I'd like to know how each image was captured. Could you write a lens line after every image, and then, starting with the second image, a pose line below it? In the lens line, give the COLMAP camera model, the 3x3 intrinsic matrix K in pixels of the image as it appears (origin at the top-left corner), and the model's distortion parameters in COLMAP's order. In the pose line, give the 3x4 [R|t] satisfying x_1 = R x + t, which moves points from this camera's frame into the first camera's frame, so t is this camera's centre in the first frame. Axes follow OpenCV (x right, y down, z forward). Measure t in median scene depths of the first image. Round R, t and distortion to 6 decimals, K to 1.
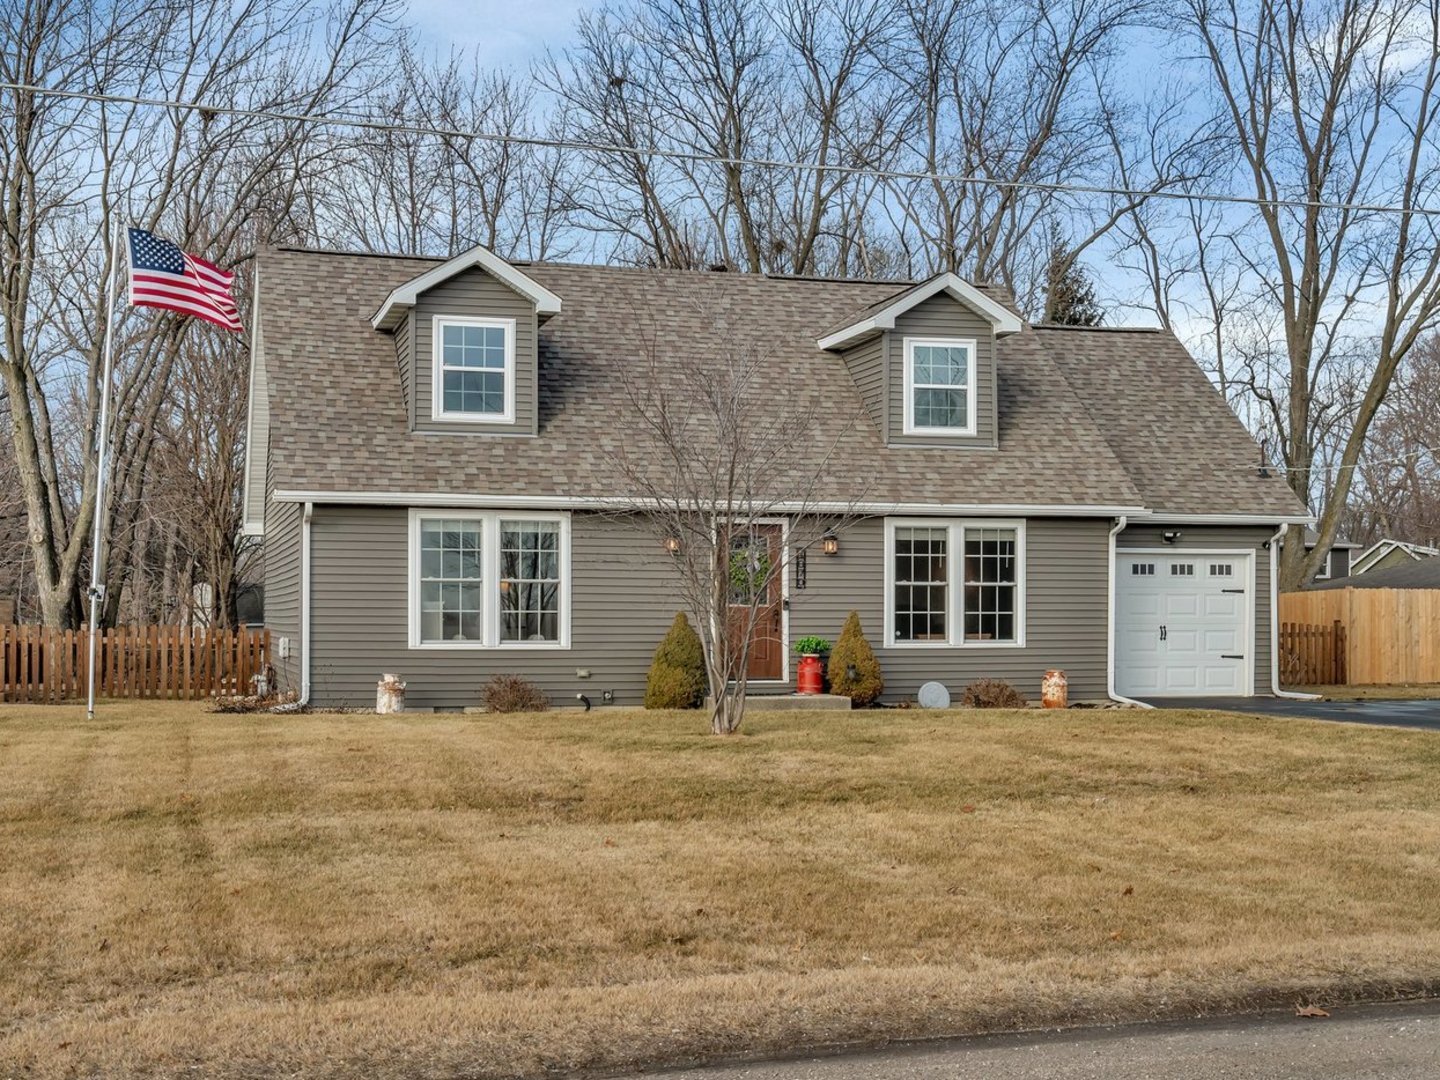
lens RADIAL K [[1476.3, 0, 719.7], [0, 1476.3, 540.7], [0, 0, 1]] dist [-0.063537, 0.000000]
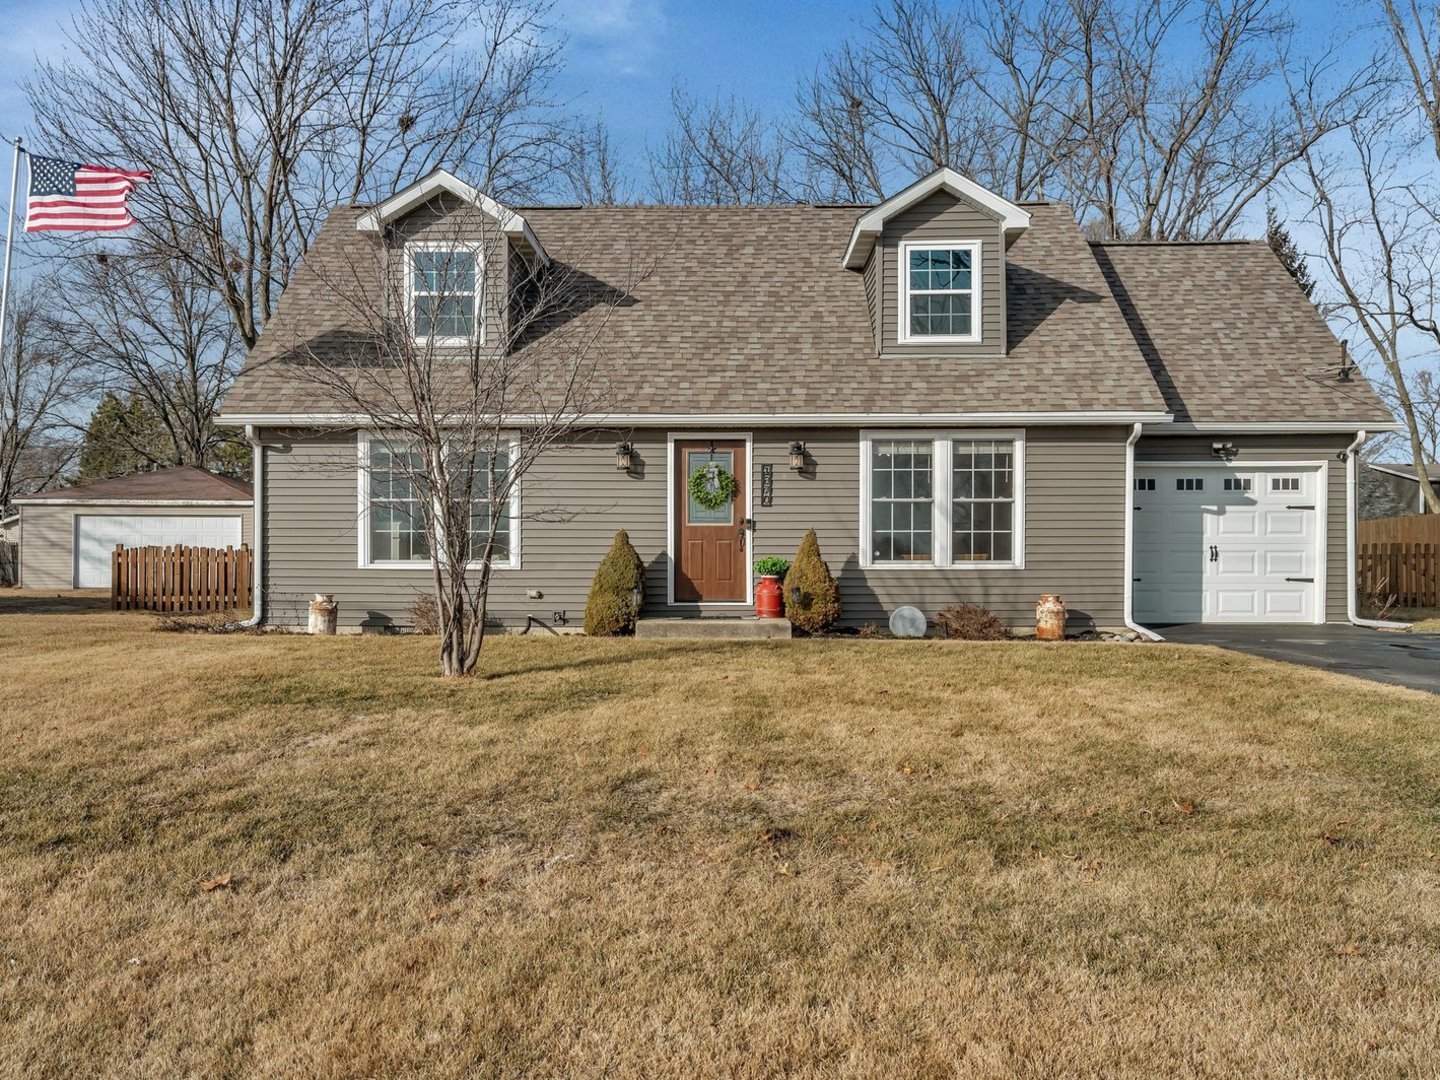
lens RADIAL K [[1127.0, 0, 688.6], [0, 1127.0, 515.8], [0, 0, 1]] dist [-0.036195, 0.021841]
pose [[0.967317, -0.007364, -0.253463, 0.182670], [0.014923, 0.999499, 0.027913, 0.016673], [0.253130, -0.030783, 0.966942, 0.271311]]
